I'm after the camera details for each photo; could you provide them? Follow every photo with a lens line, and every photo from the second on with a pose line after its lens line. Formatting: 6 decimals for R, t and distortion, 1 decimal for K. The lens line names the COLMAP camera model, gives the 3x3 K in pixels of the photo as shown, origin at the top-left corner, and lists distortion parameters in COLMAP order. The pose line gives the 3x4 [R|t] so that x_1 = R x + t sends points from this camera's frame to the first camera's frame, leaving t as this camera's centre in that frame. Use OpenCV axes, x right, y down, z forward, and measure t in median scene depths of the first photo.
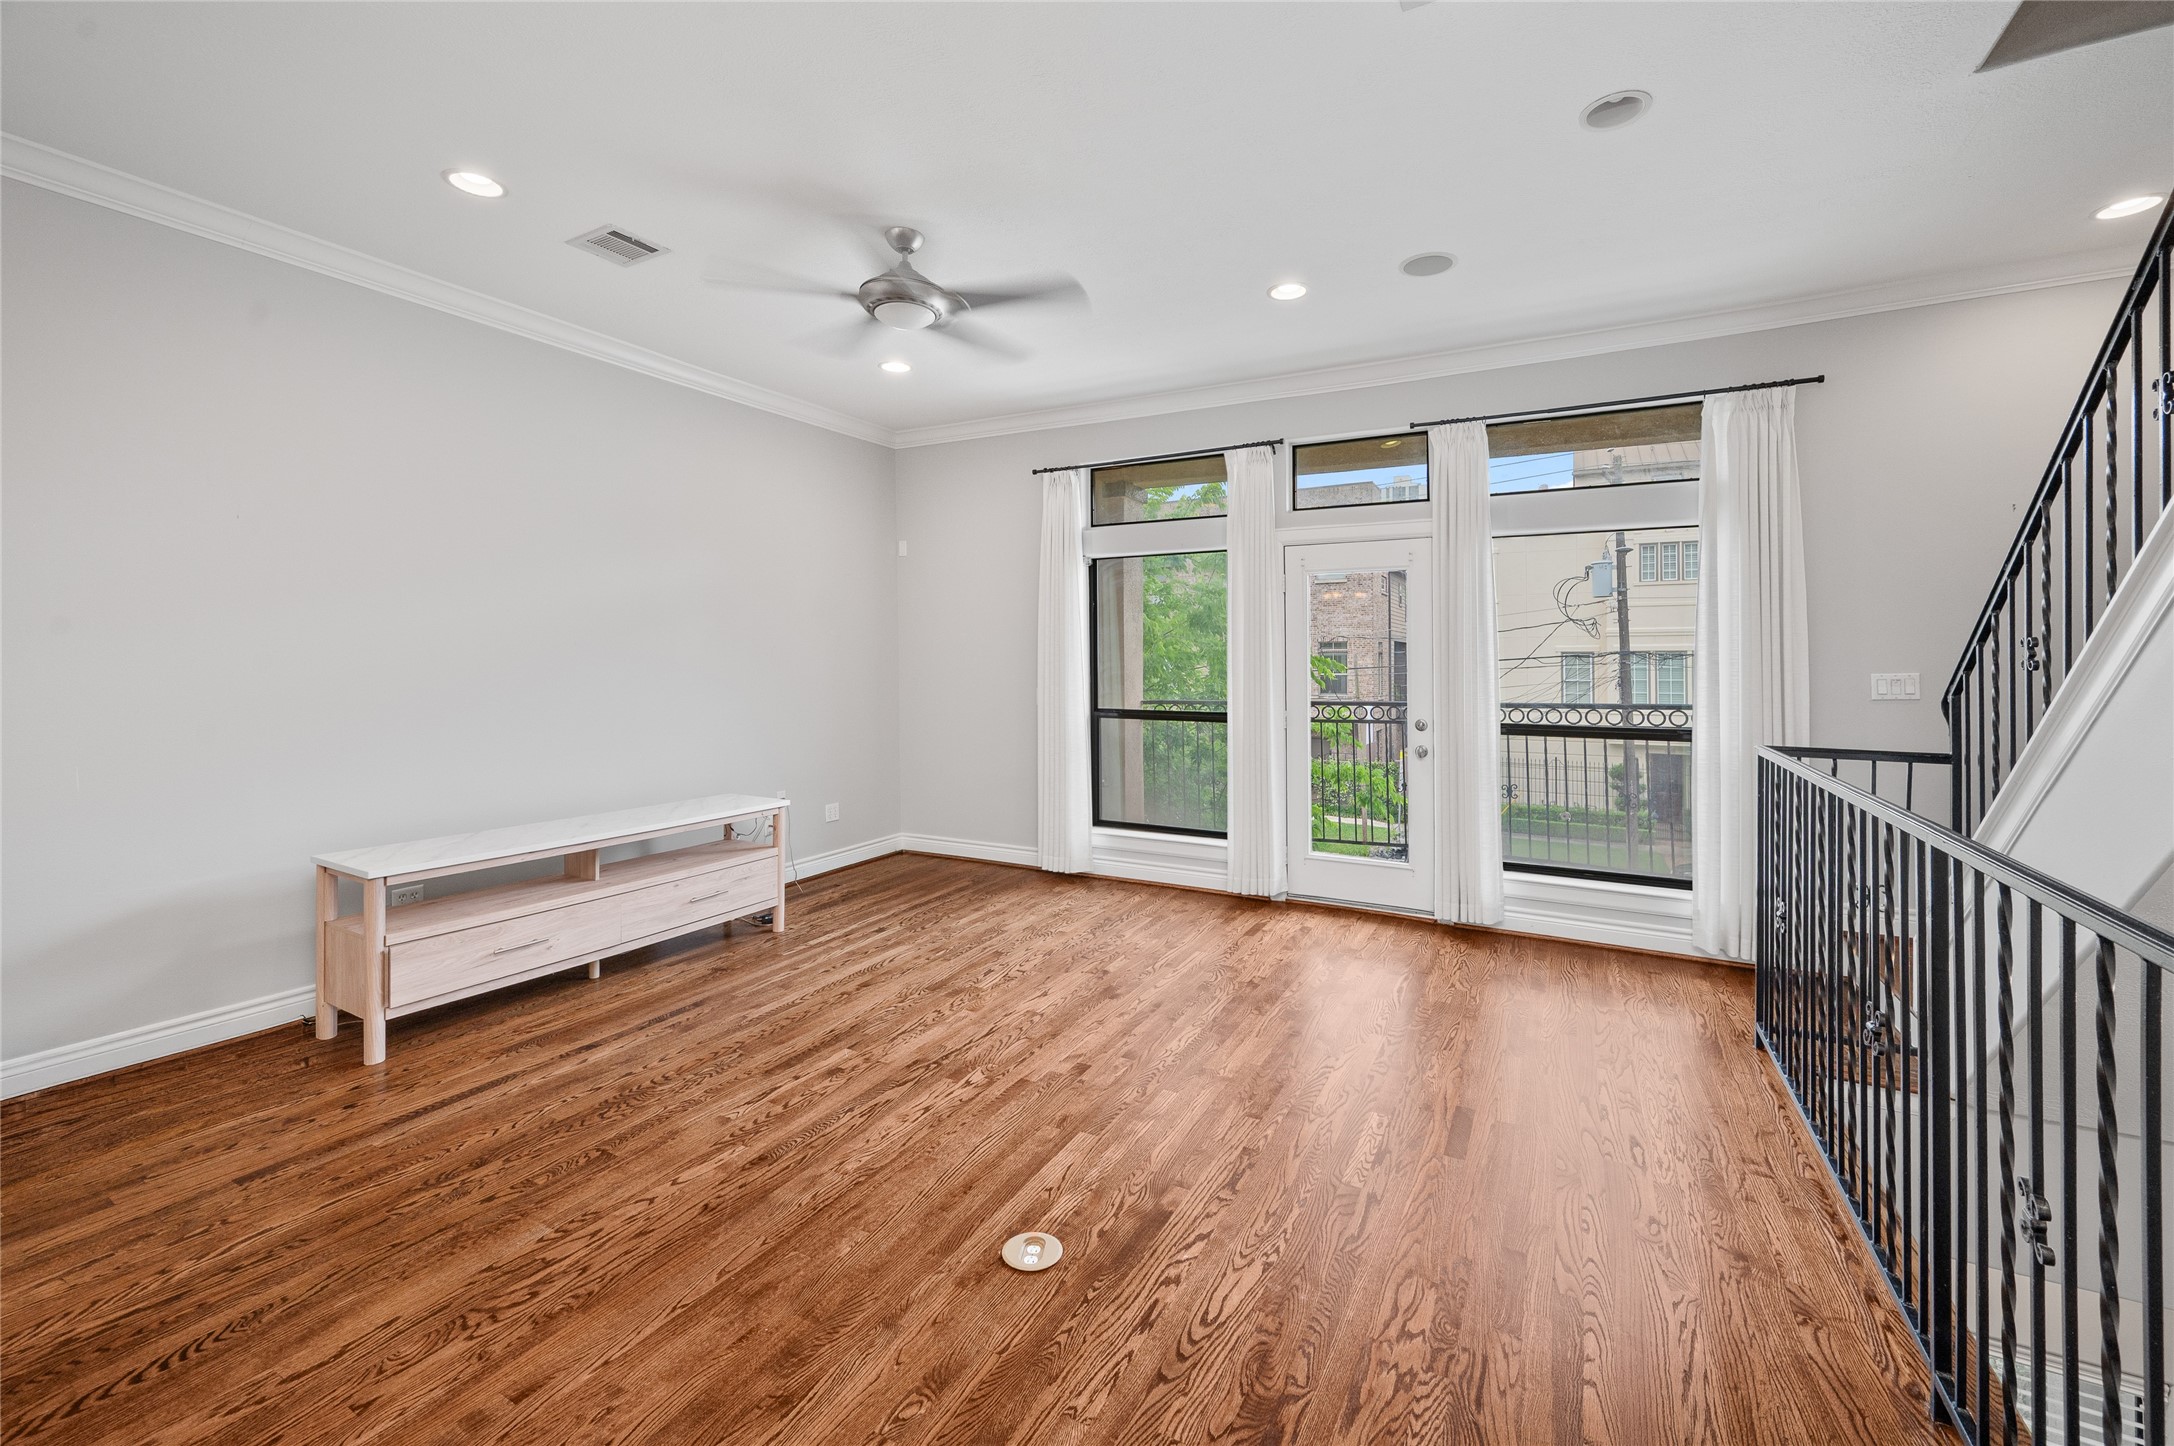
lens RADIAL K [[884.7, 0, 1087.4], [0, 884.7, 655.3], [0, 0, 1]] dist [-0.001055, -0.000203]
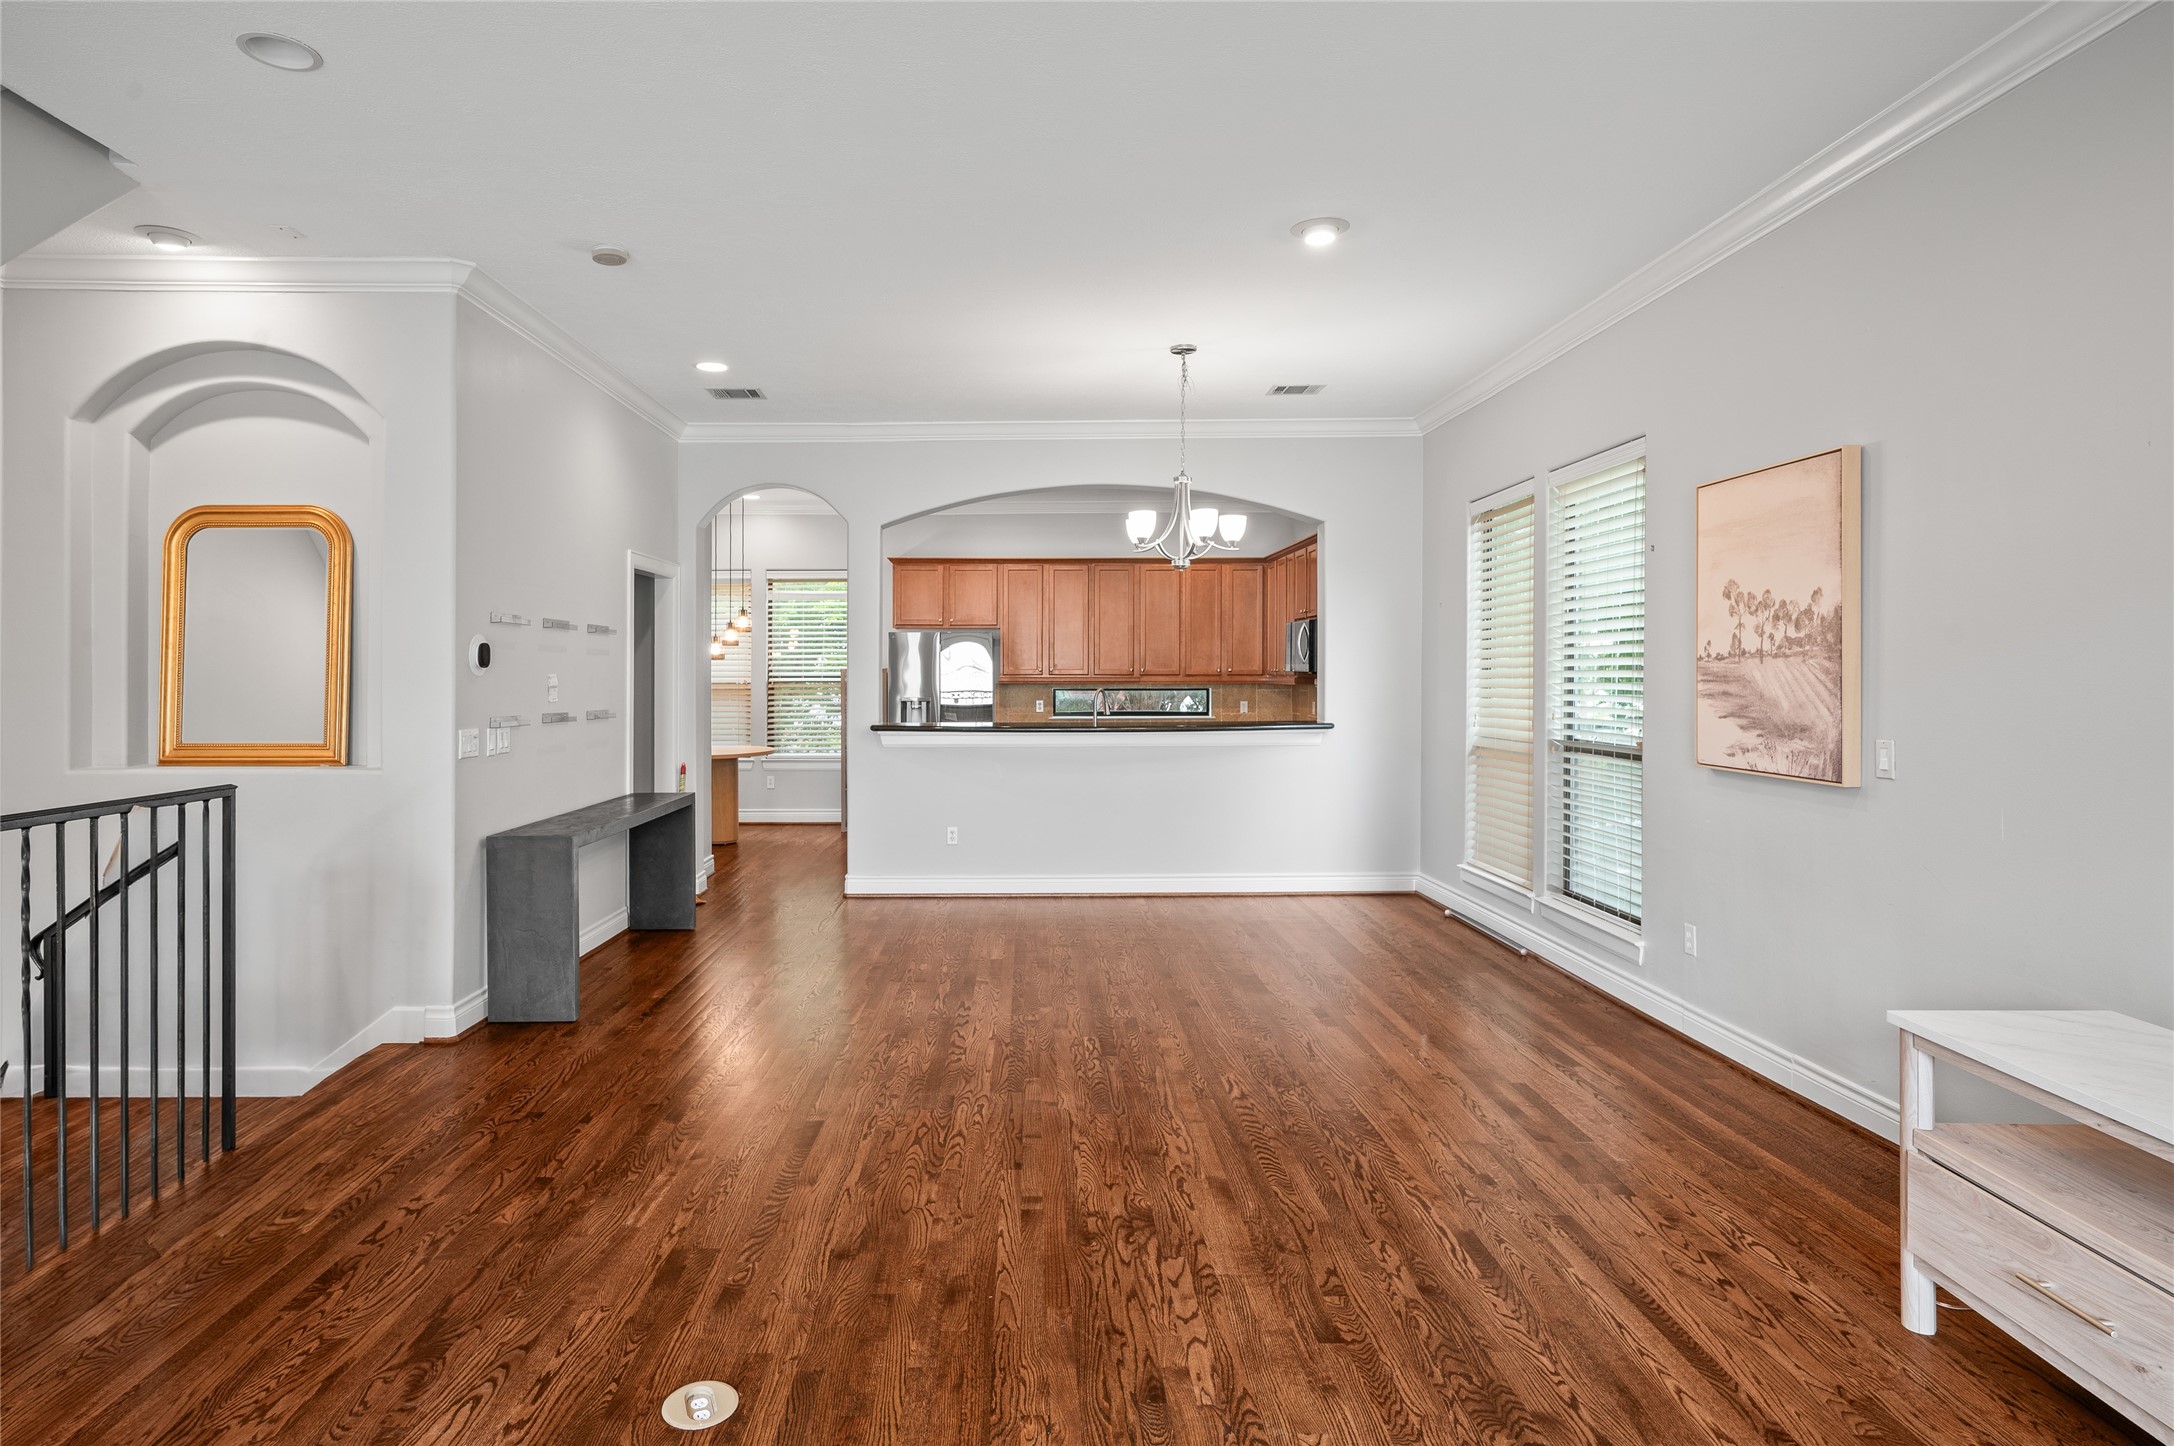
lens RADIAL K [[1172.6, 0, 1016.8], [0, 1172.6, 679.7], [0, 0, 1]] dist [-0.004598, -0.001007]
pose [[-0.877396, 0.003187, -0.479756, 0.103663], [0.004297, 0.999990, -0.001214, 0.004722], [0.479747, -0.003127, -0.877401, 1.099955]]
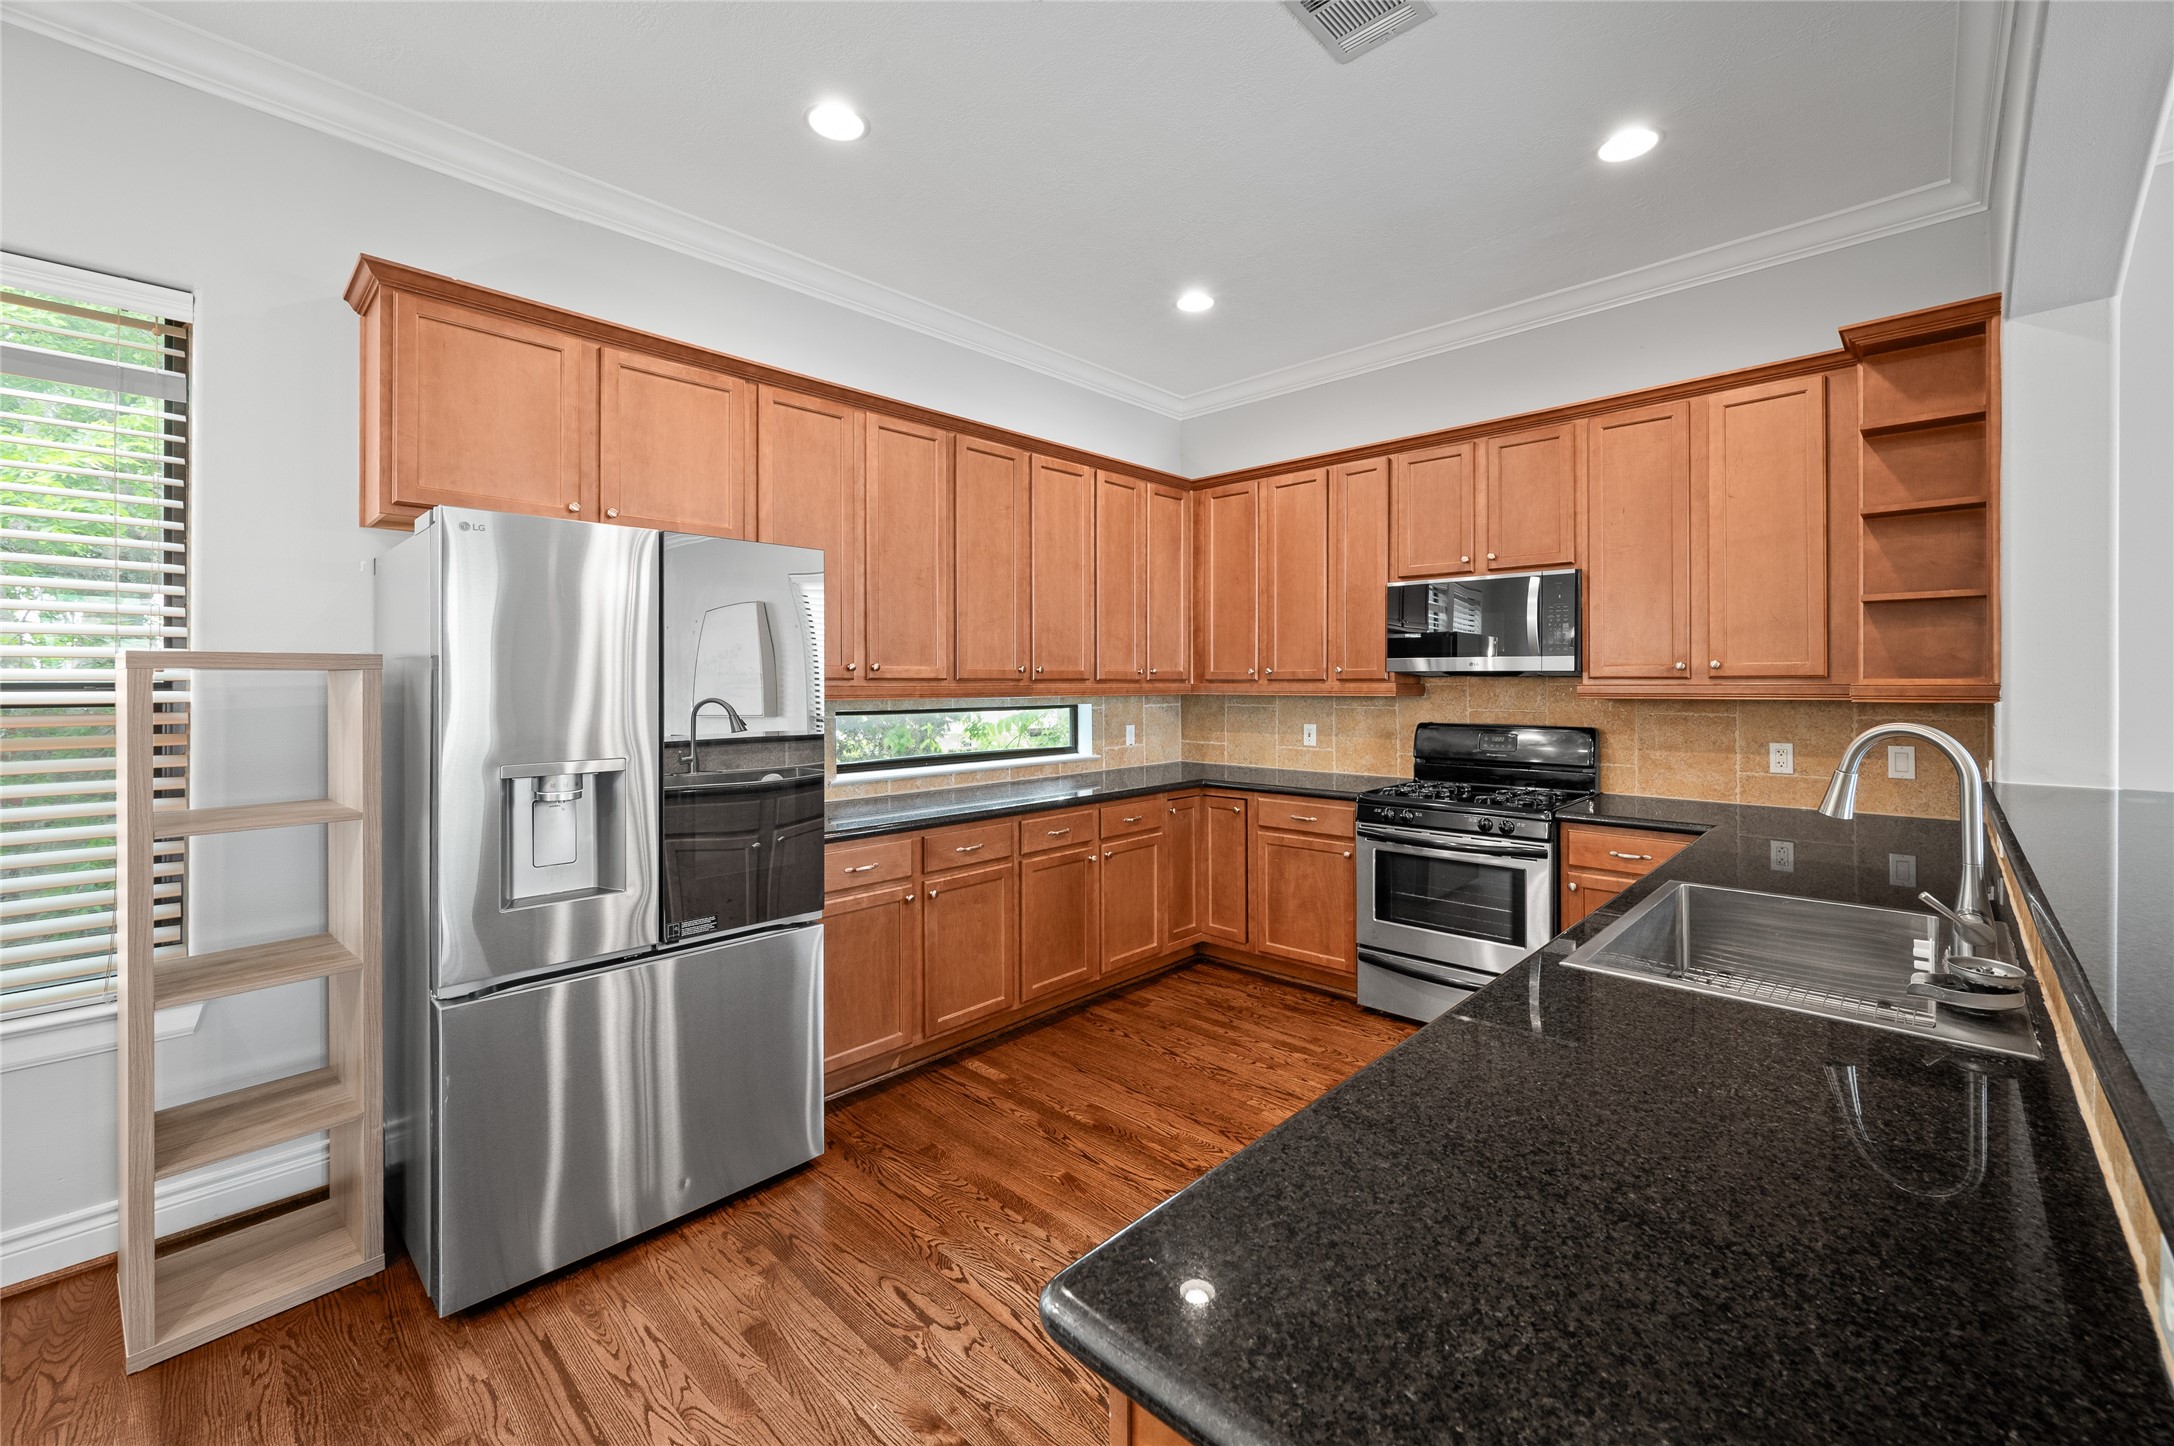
lens RADIAL K [[869.8, 0, 1093.4], [0, 869.8, 681.4], [0, 0, 1]] dist [-0.000879, -0.000286]
pose [[-0.256863, -0.001270, -0.966447, -0.516053], [0.010738, 0.999934, -0.004168, -0.001805], [0.966388, -0.011448, -0.256833, -0.823326]]
